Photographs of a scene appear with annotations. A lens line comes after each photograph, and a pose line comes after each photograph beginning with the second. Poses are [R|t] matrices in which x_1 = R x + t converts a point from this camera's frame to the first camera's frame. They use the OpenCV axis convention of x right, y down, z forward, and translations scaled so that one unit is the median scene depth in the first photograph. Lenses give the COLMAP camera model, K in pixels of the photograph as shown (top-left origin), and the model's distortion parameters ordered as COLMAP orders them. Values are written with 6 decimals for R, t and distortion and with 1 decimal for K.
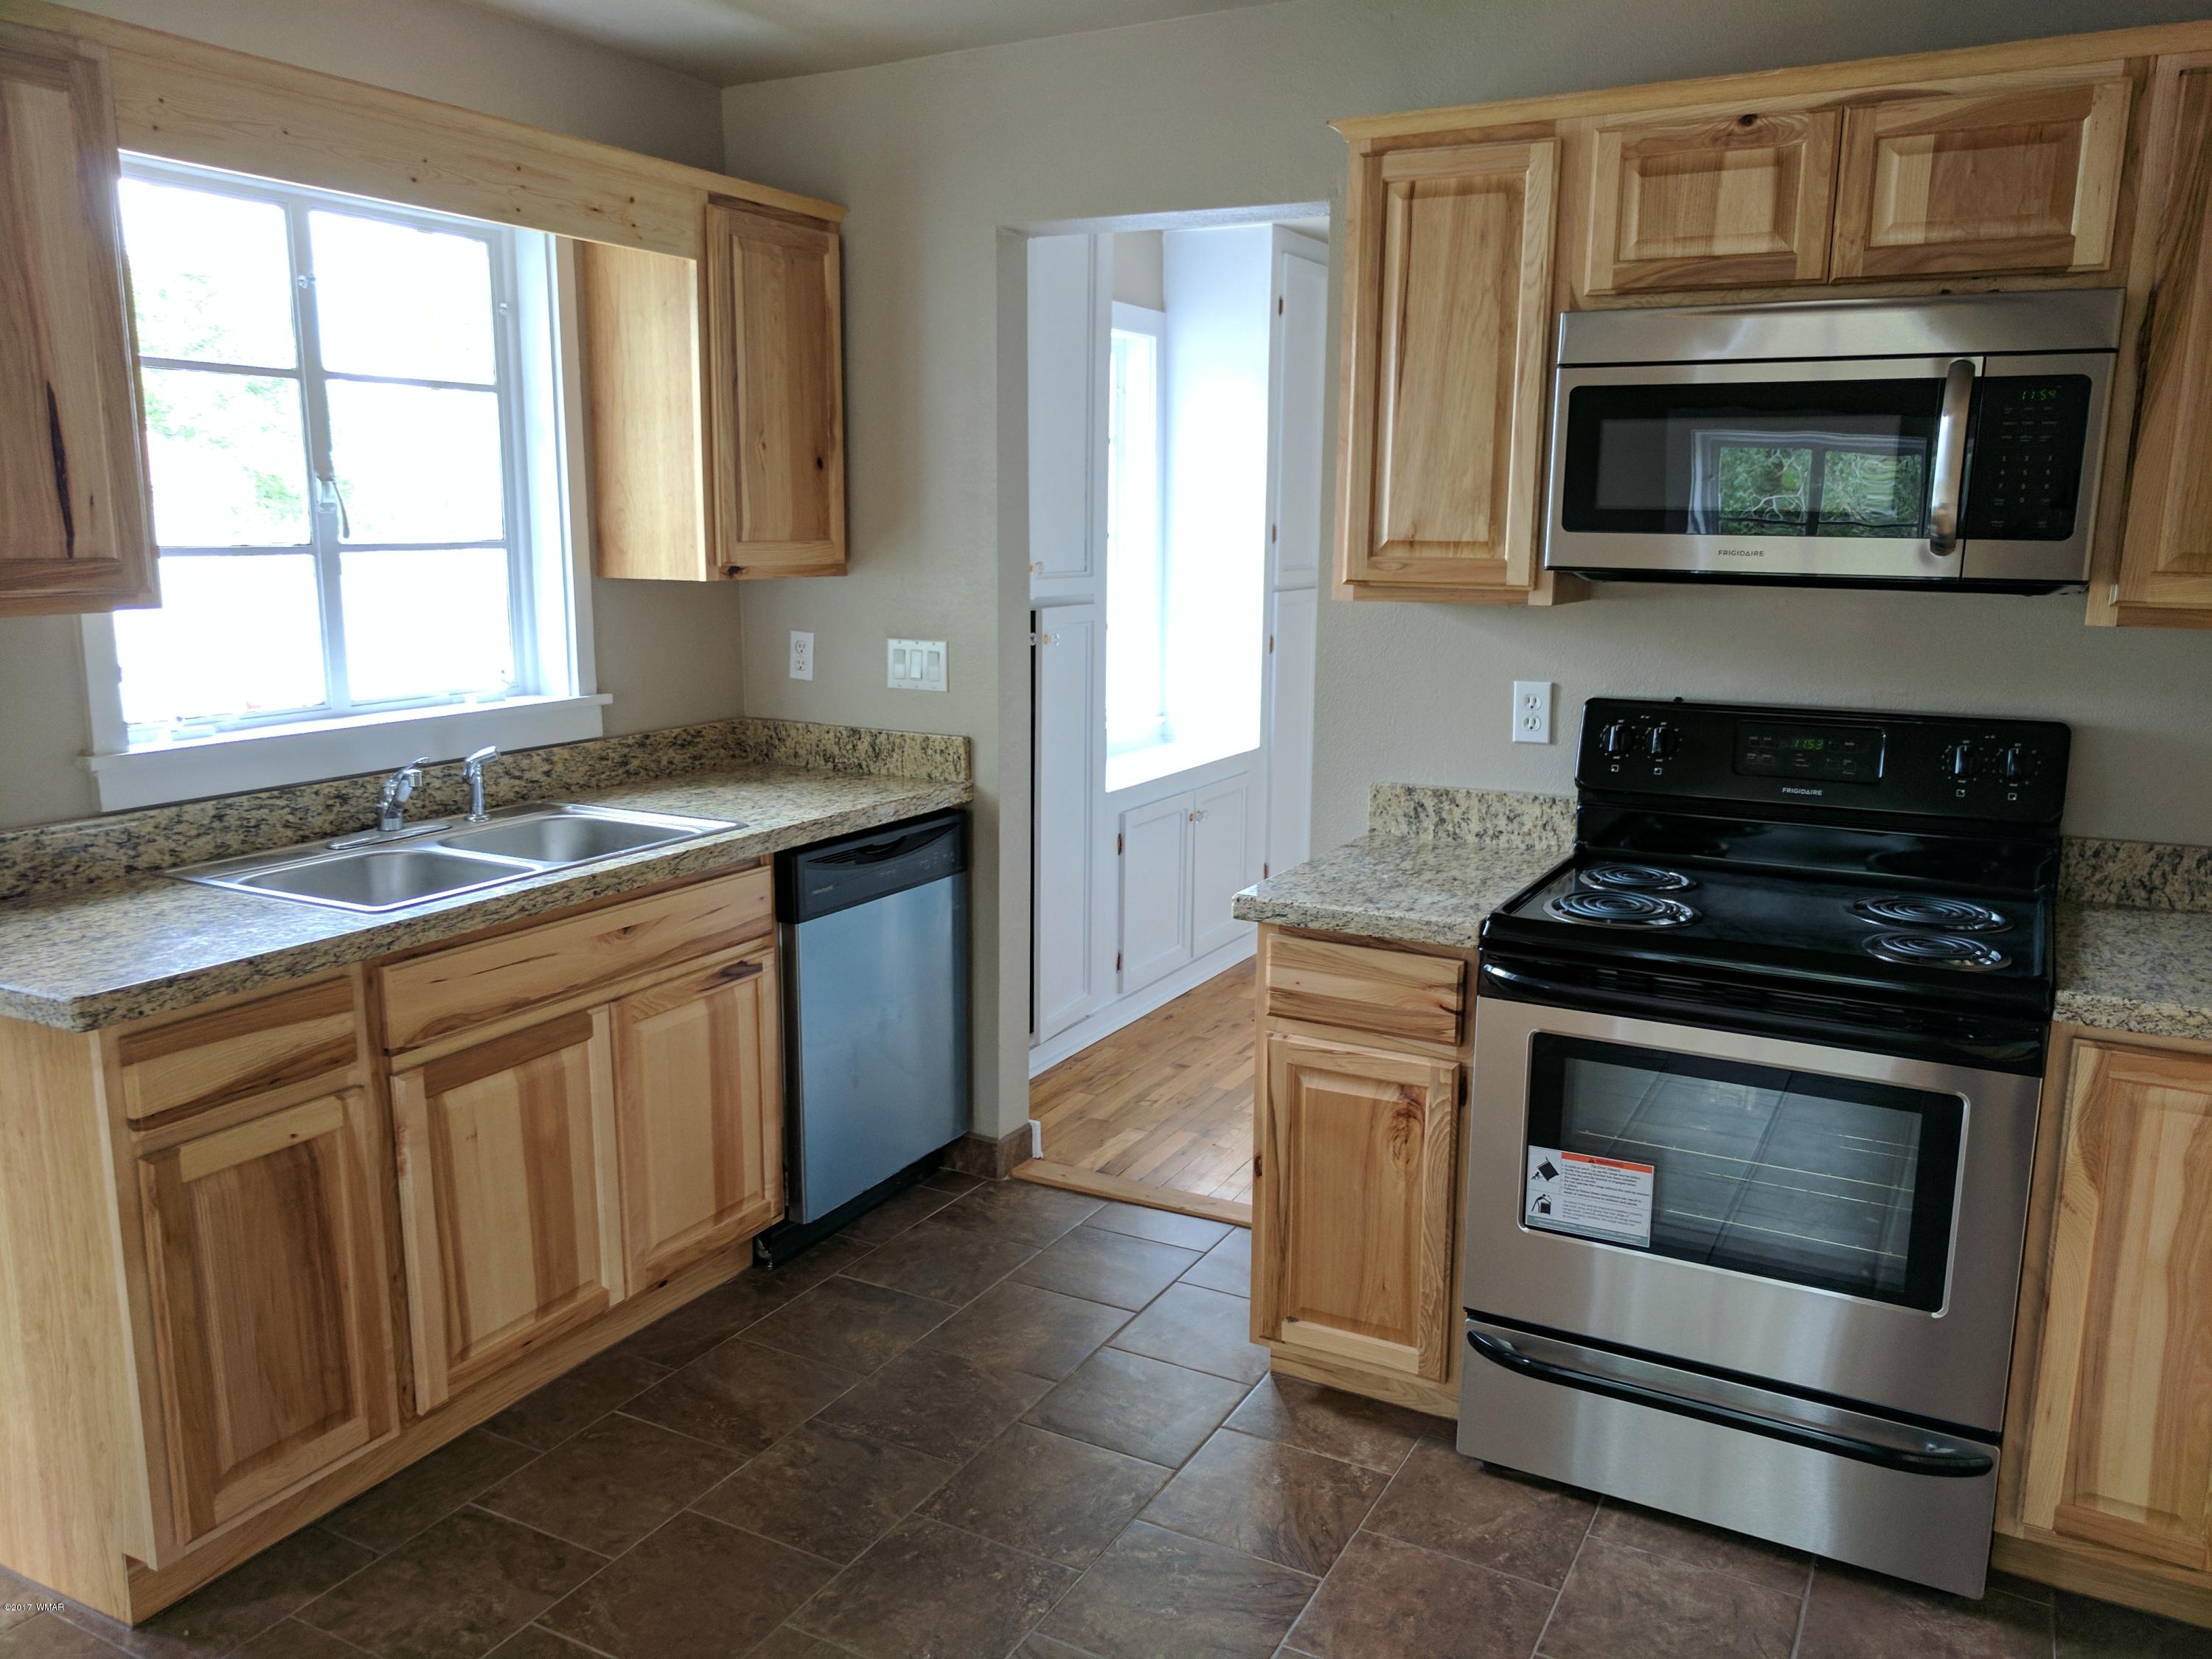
lens RADIAL K [[1678.9, 0, 1105.6], [0, 1678.9, 841.3], [0, 0, 1]] dist [-0.001681, 0.014086]
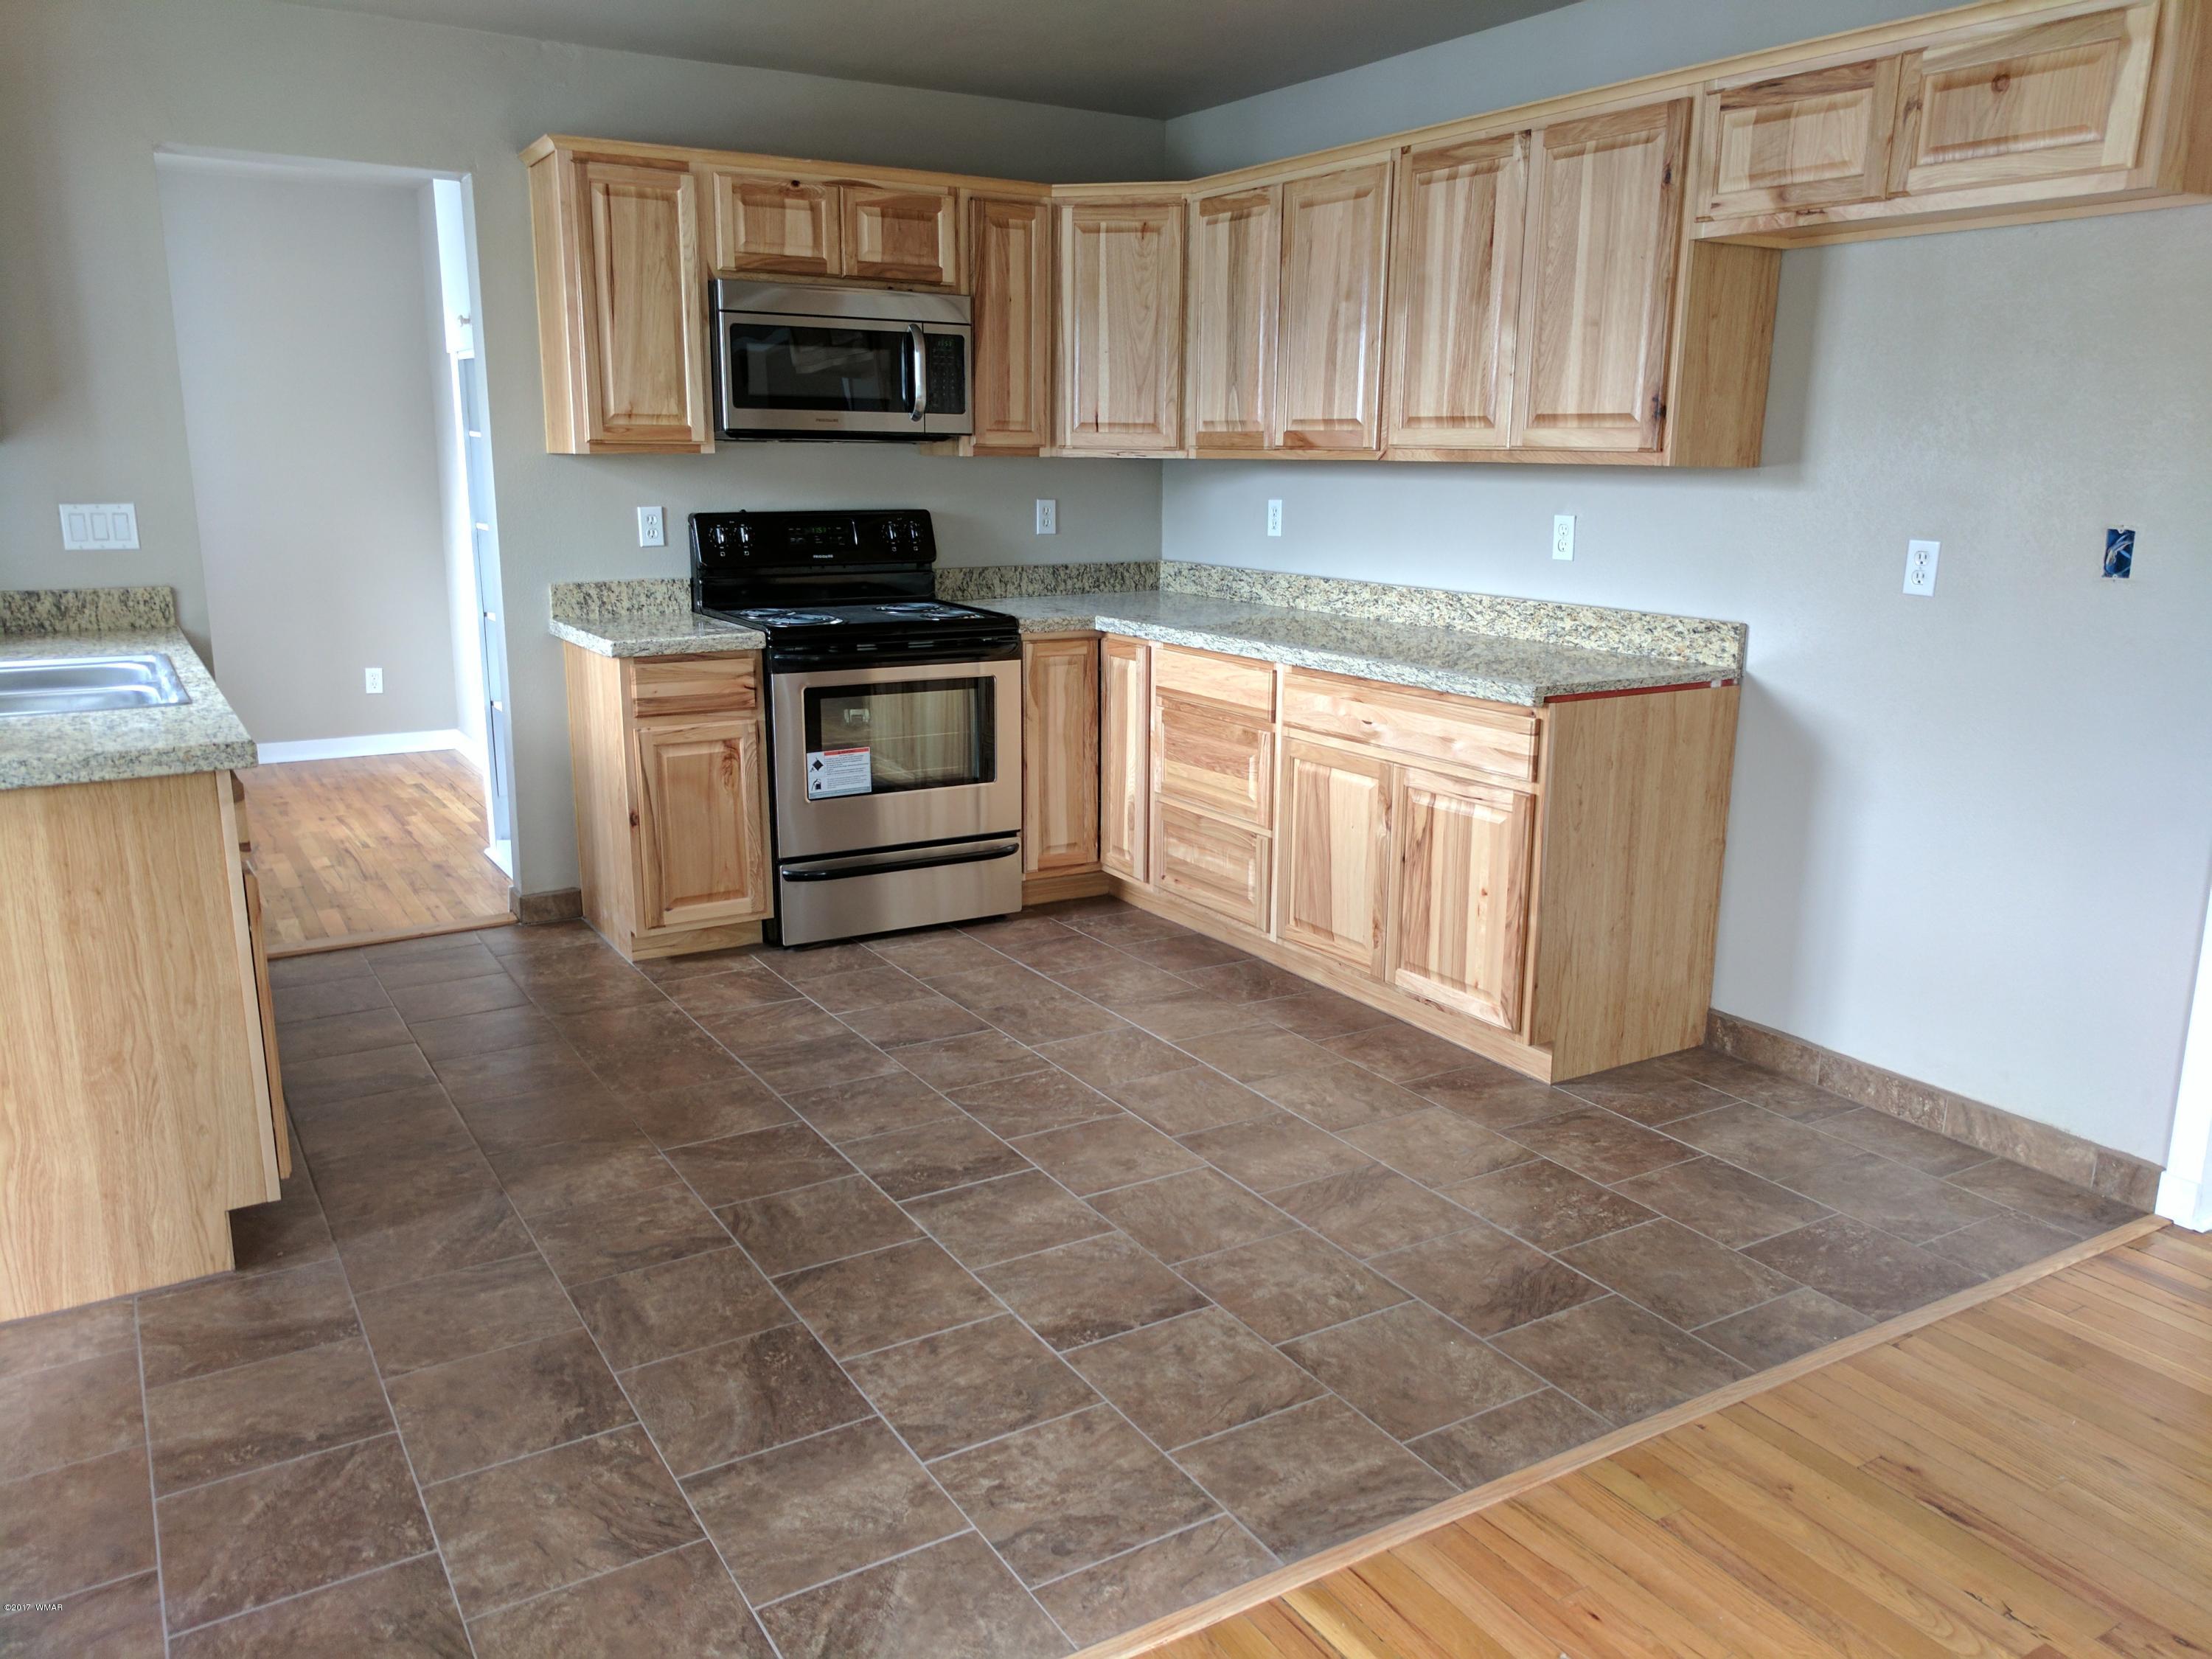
lens RADIAL K [[1678.9, 0, 1105.6], [0, 1678.9, 841.3], [0, 0, 1]] dist [-0.001681, 0.014086]
pose [[0.507754, -0.202956, 0.837254, -1.062394], [0.158162, 0.977296, 0.140986, 0.067138], [-0.846859, 0.060835, 0.528326, -0.206678]]
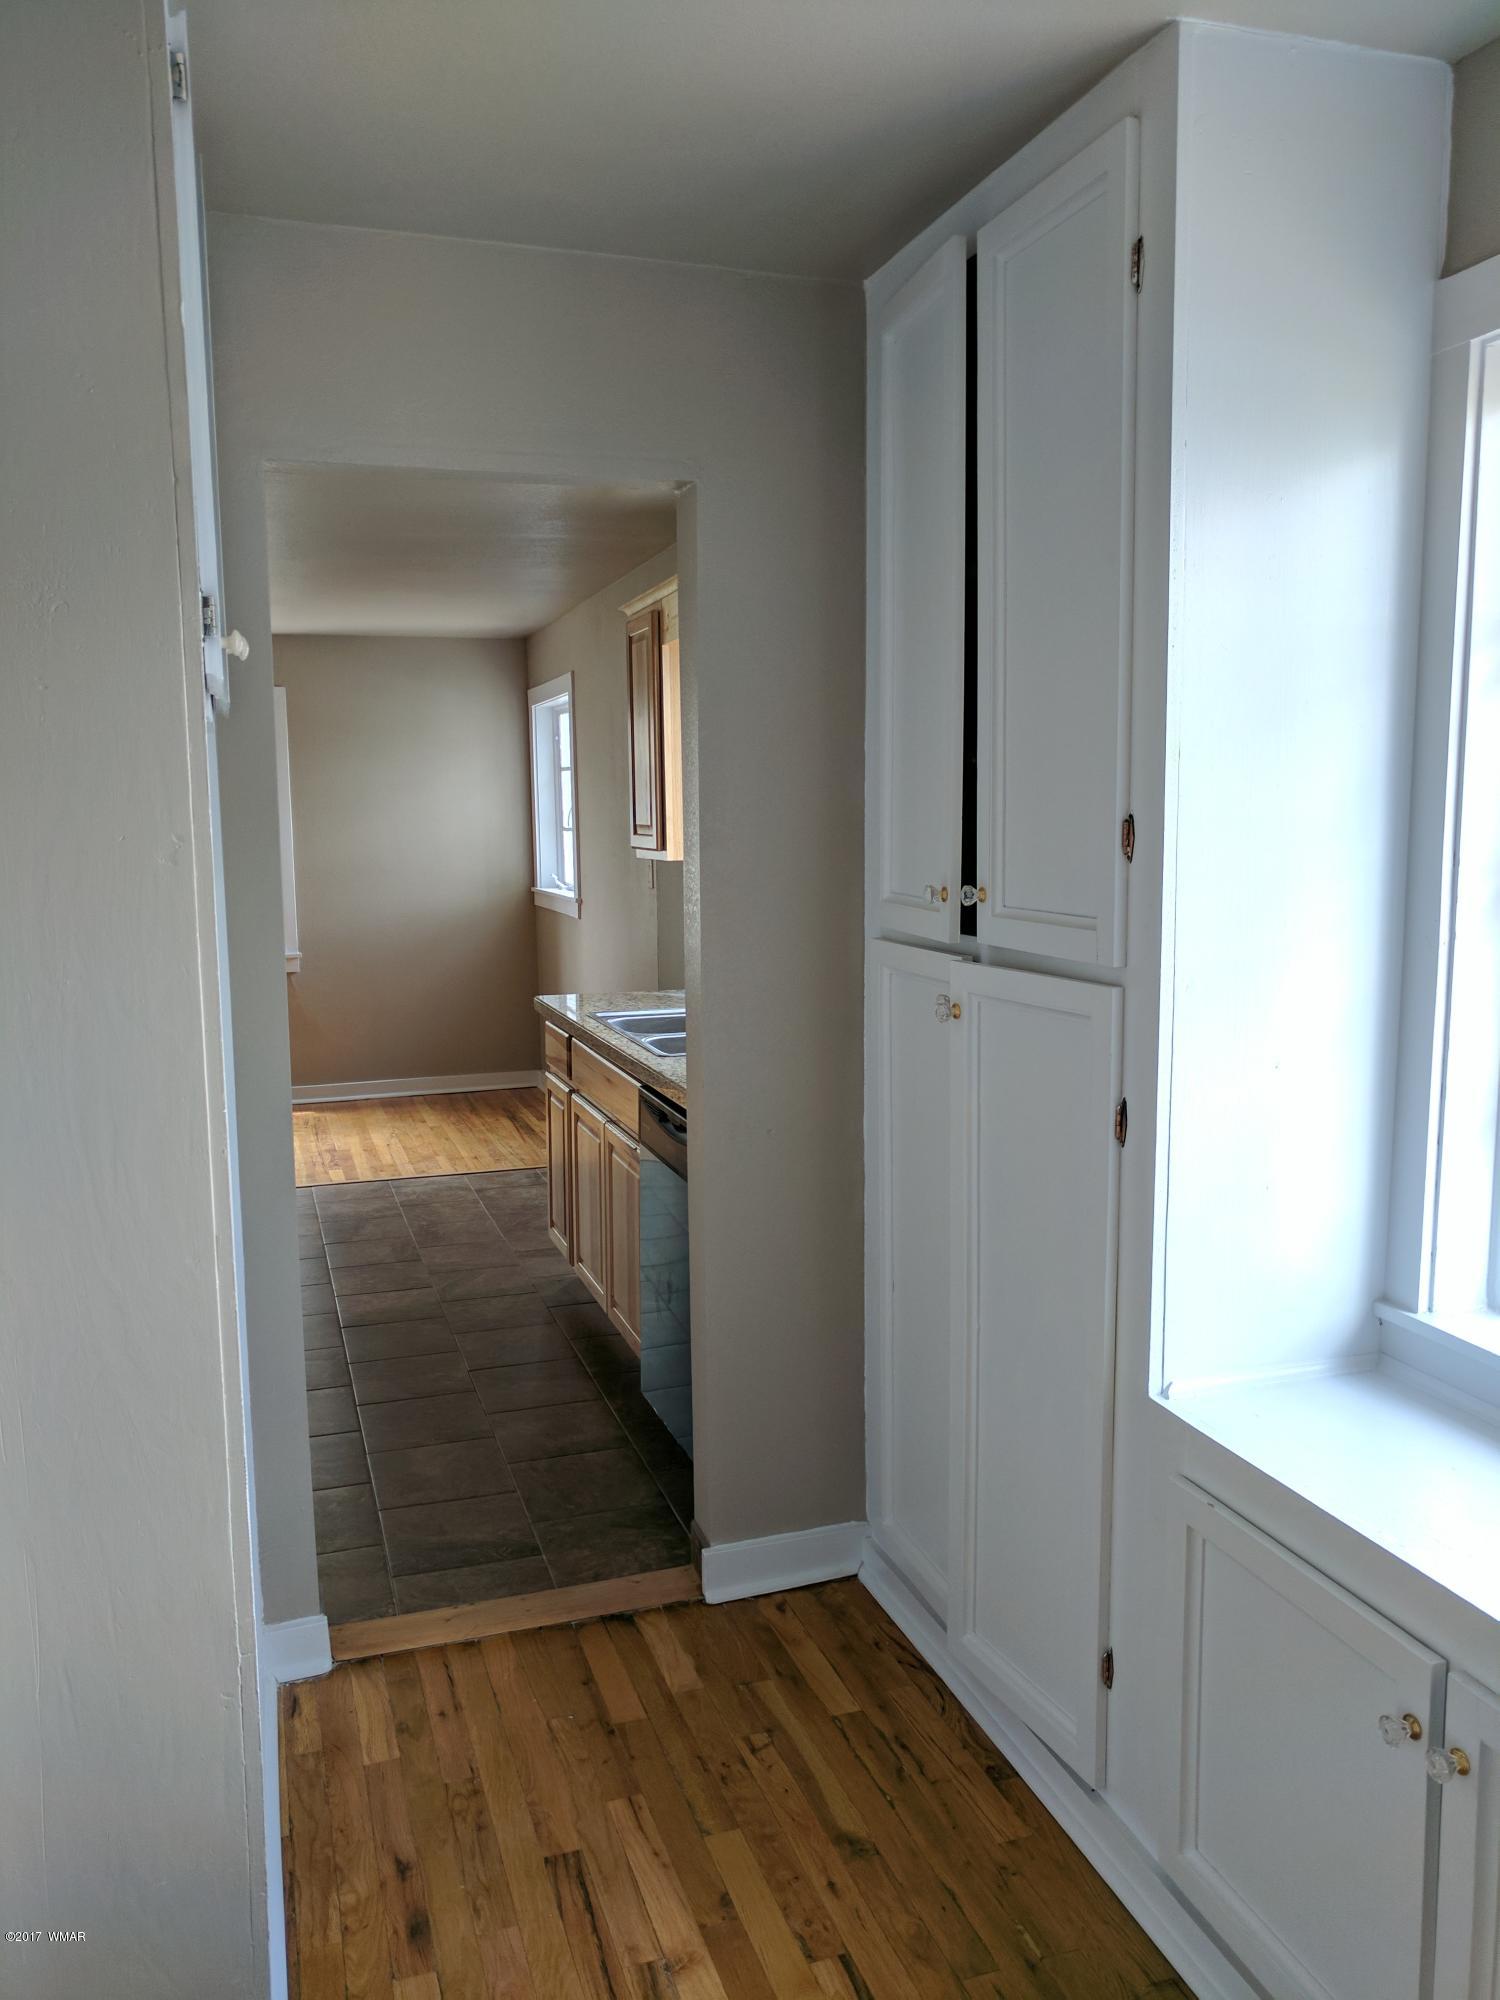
lens RADIAL K [[1558.9, 0, 750.0], [0, 1558.9, 1000.0], [0, 0, 1]] dist [-0.007212, 0.014918]
pose [[-0.689457, 0.088996, -0.718839, 0.693806], [-0.135079, 0.959215, 0.248313, -0.419303], [0.711620, 0.268301, -0.649316, 2.140991]]
